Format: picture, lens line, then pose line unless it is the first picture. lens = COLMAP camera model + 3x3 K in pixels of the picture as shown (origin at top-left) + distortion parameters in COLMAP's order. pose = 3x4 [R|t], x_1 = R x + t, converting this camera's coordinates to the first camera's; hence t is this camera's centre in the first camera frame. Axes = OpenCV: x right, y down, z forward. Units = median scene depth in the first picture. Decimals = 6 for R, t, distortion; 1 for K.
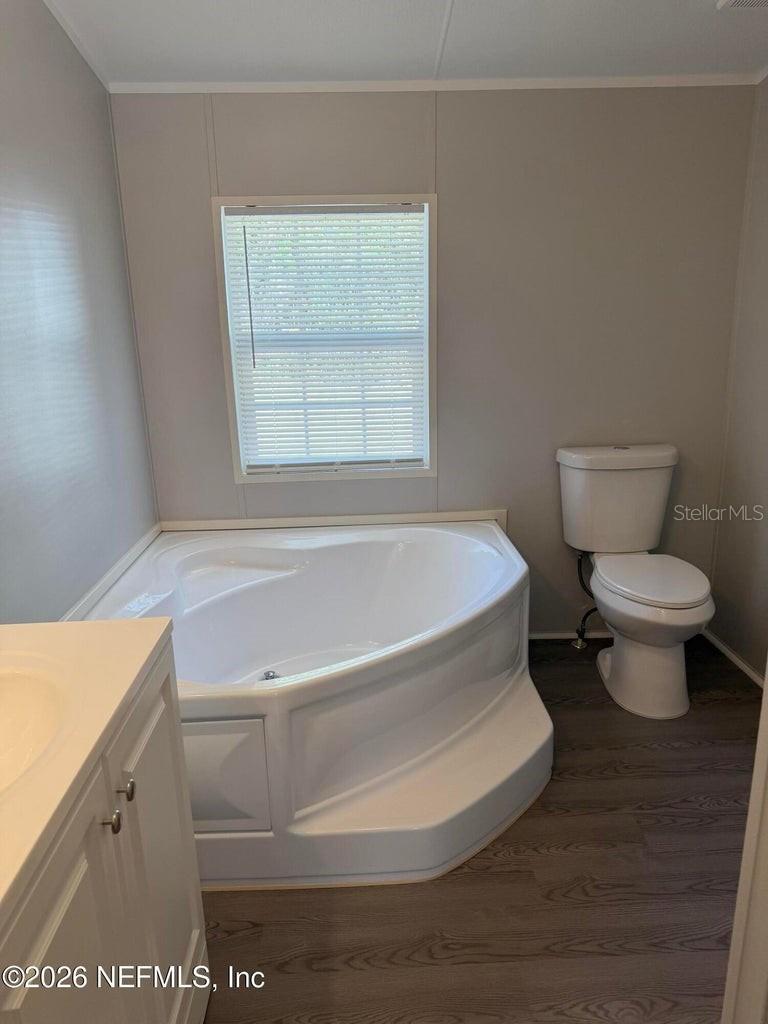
lens RADIAL K [[714.5, 0, 384.0], [0, 714.5, 512.0], [0, 0, 1]] dist [0.100790, -0.149142]
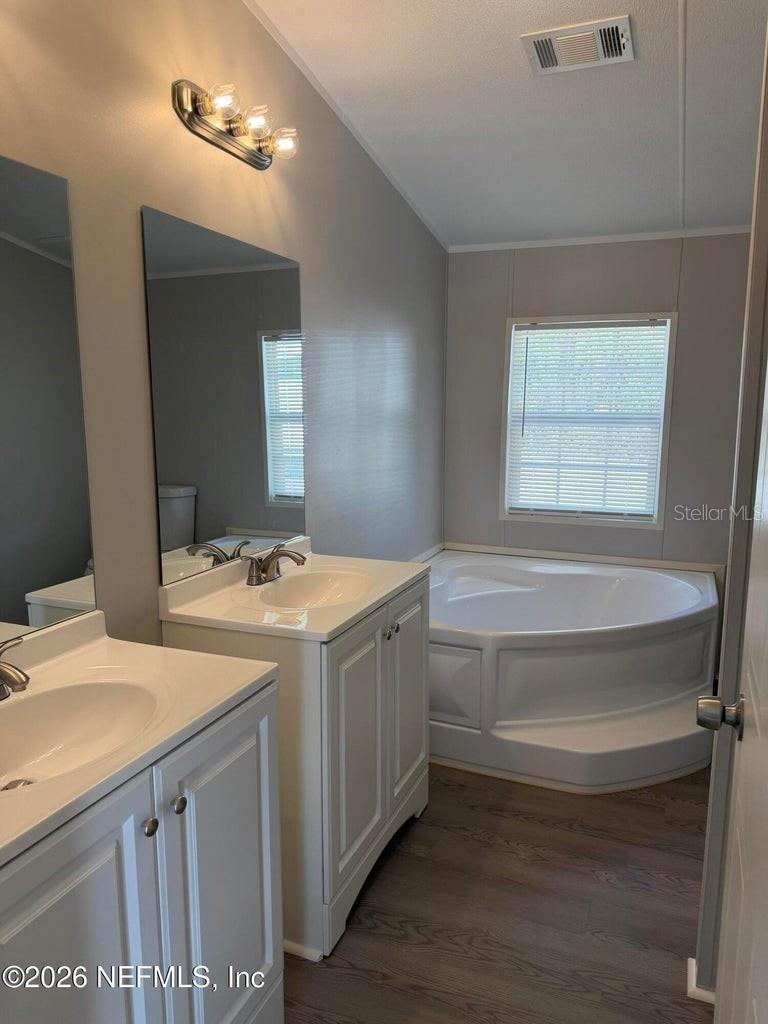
lens RADIAL K [[714.5, 0, 384.0], [0, 714.5, 512.0], [0, 0, 1]] dist [0.100790, -0.149142]
pose [[0.906592, 0.088410, -0.412644, 0.160014], [-0.131147, 0.988418, -0.076363, 0.081791], [0.401113, 0.123347, 0.907686, -0.334572]]
